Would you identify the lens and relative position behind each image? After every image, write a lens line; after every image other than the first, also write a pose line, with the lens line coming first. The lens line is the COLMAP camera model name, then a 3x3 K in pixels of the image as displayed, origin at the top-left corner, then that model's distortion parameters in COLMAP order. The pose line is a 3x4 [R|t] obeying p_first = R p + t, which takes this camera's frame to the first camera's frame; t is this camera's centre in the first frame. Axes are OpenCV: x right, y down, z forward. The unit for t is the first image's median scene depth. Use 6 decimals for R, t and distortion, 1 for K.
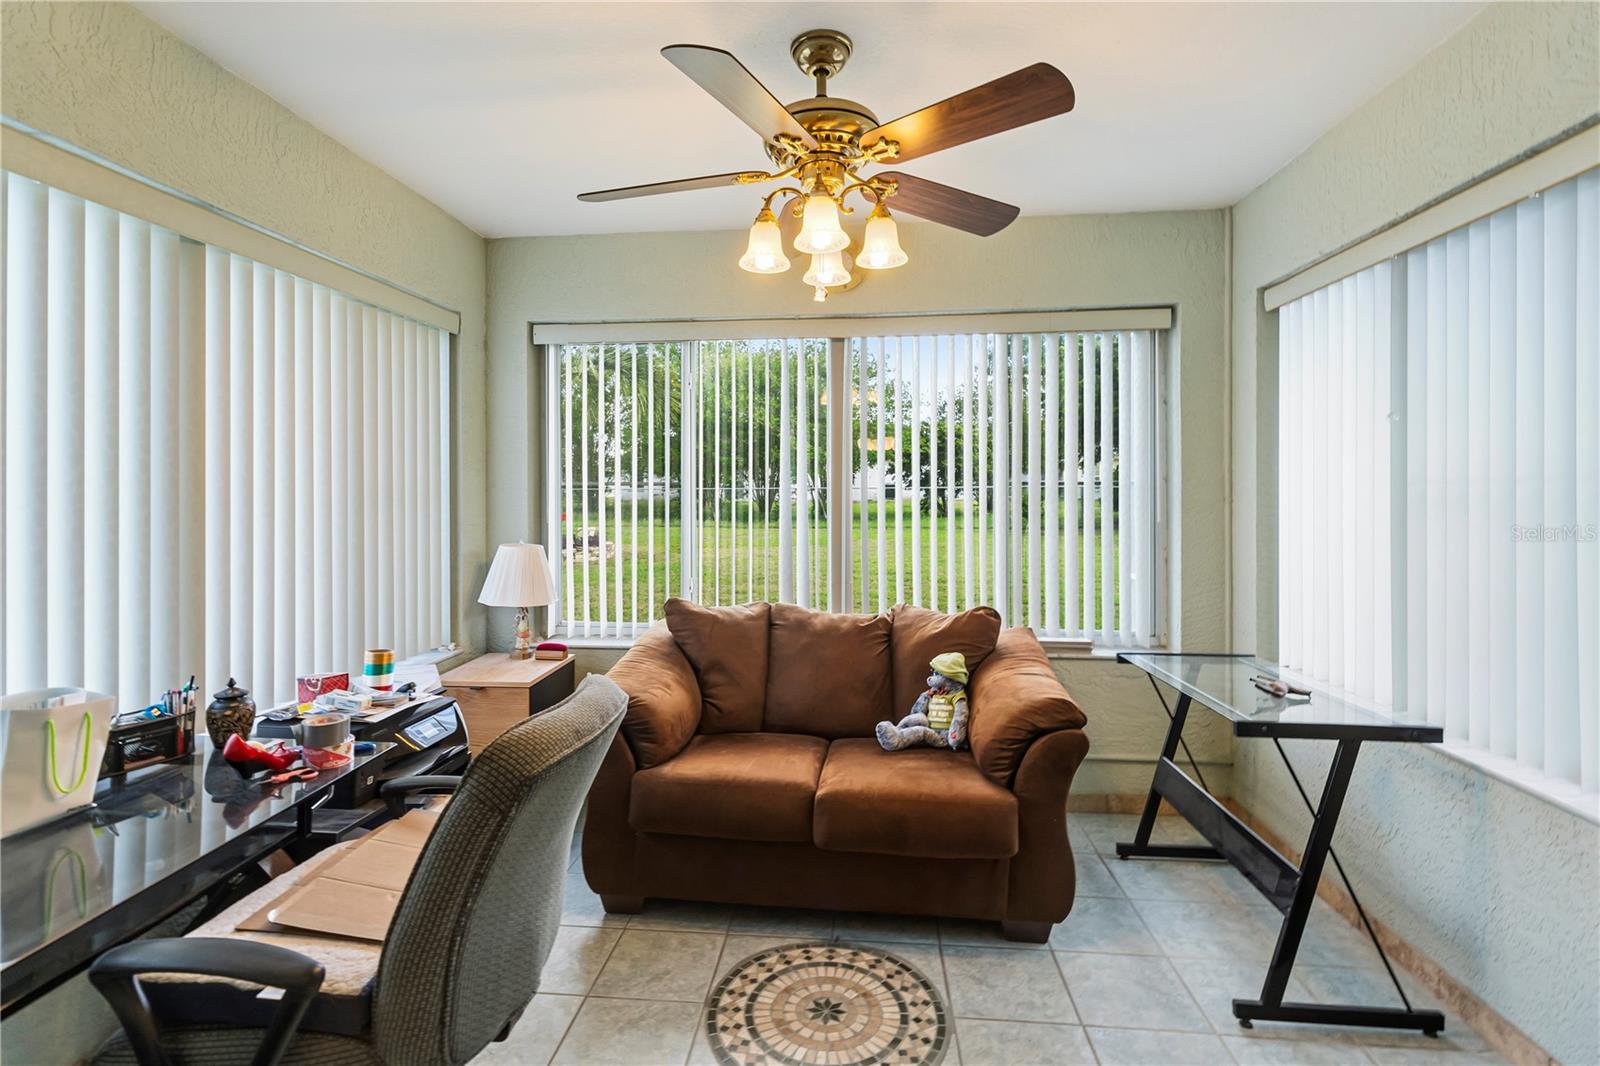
lens RADIAL K [[765.3, 0, 779.1], [0, 765.3, 490.6], [0, 0, 1]] dist [0.000564, 0.000148]
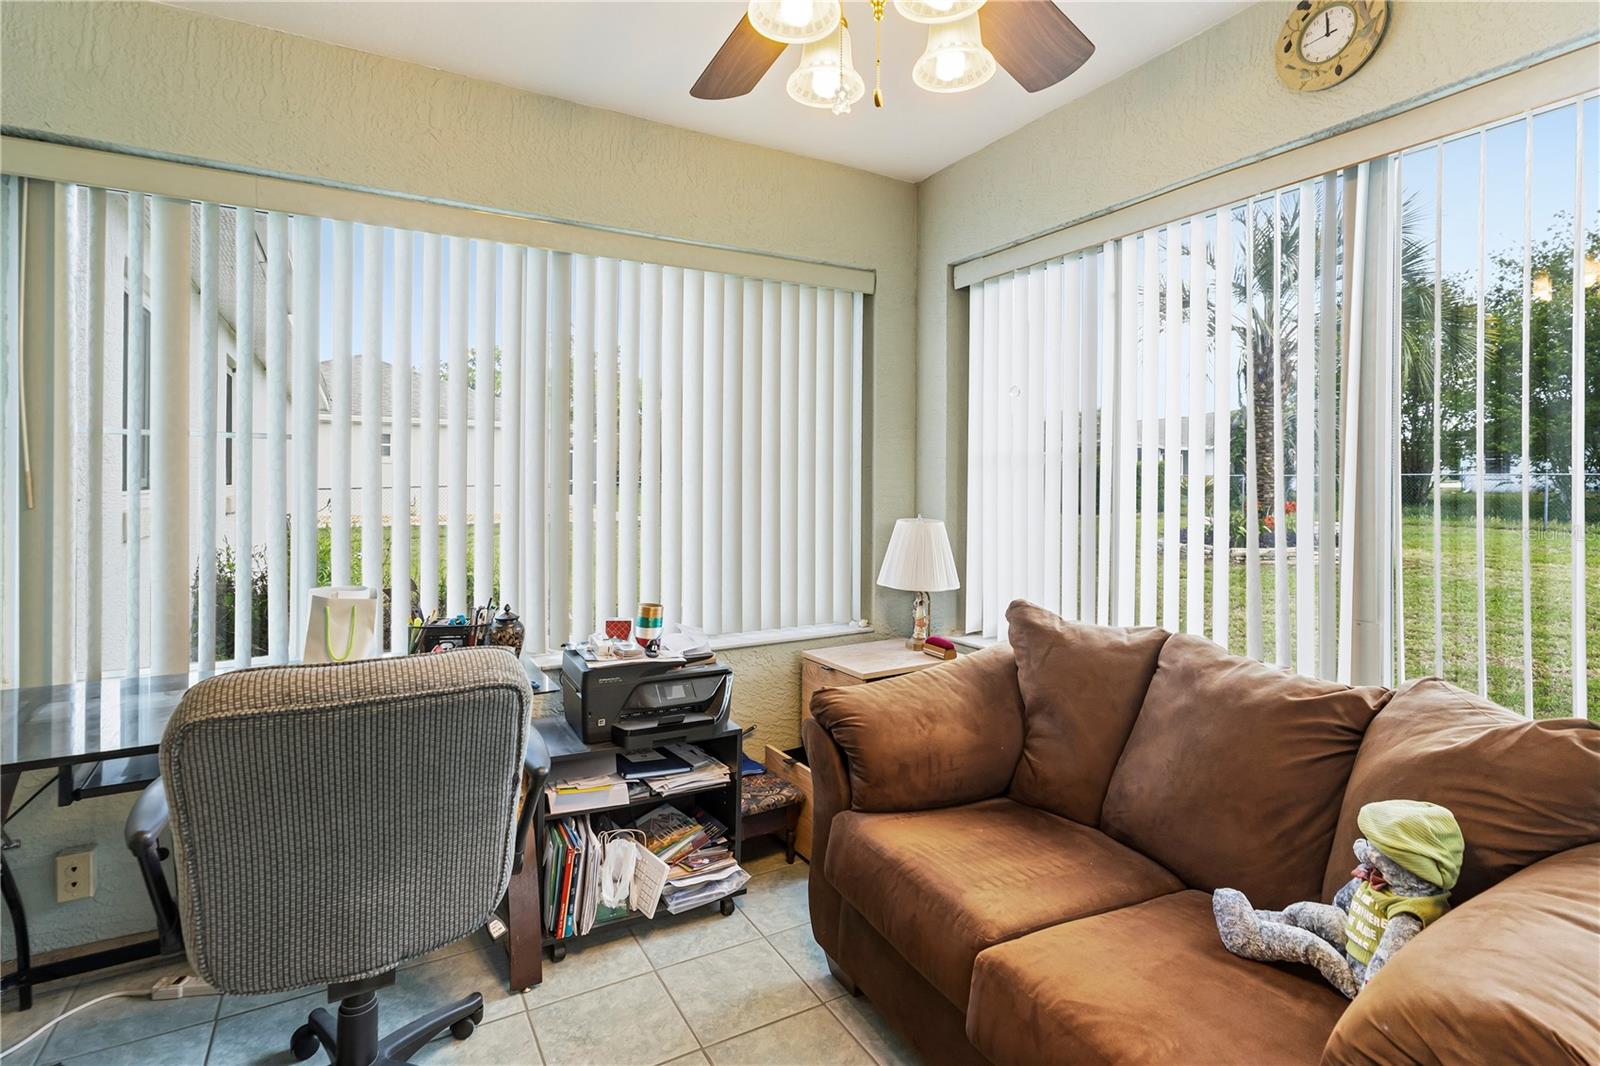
lens RADIAL K [[785.5, 0, 798.9], [0, 785.5, 477.4], [0, 0, 1]] dist [0.001517, 0.000042]
pose [[0.578832, 0.004375, -0.815435, 0.374477], [-0.006003, 0.999981, 0.001104, 0.026170], [0.815425, 0.004256, 0.578848, 0.432537]]
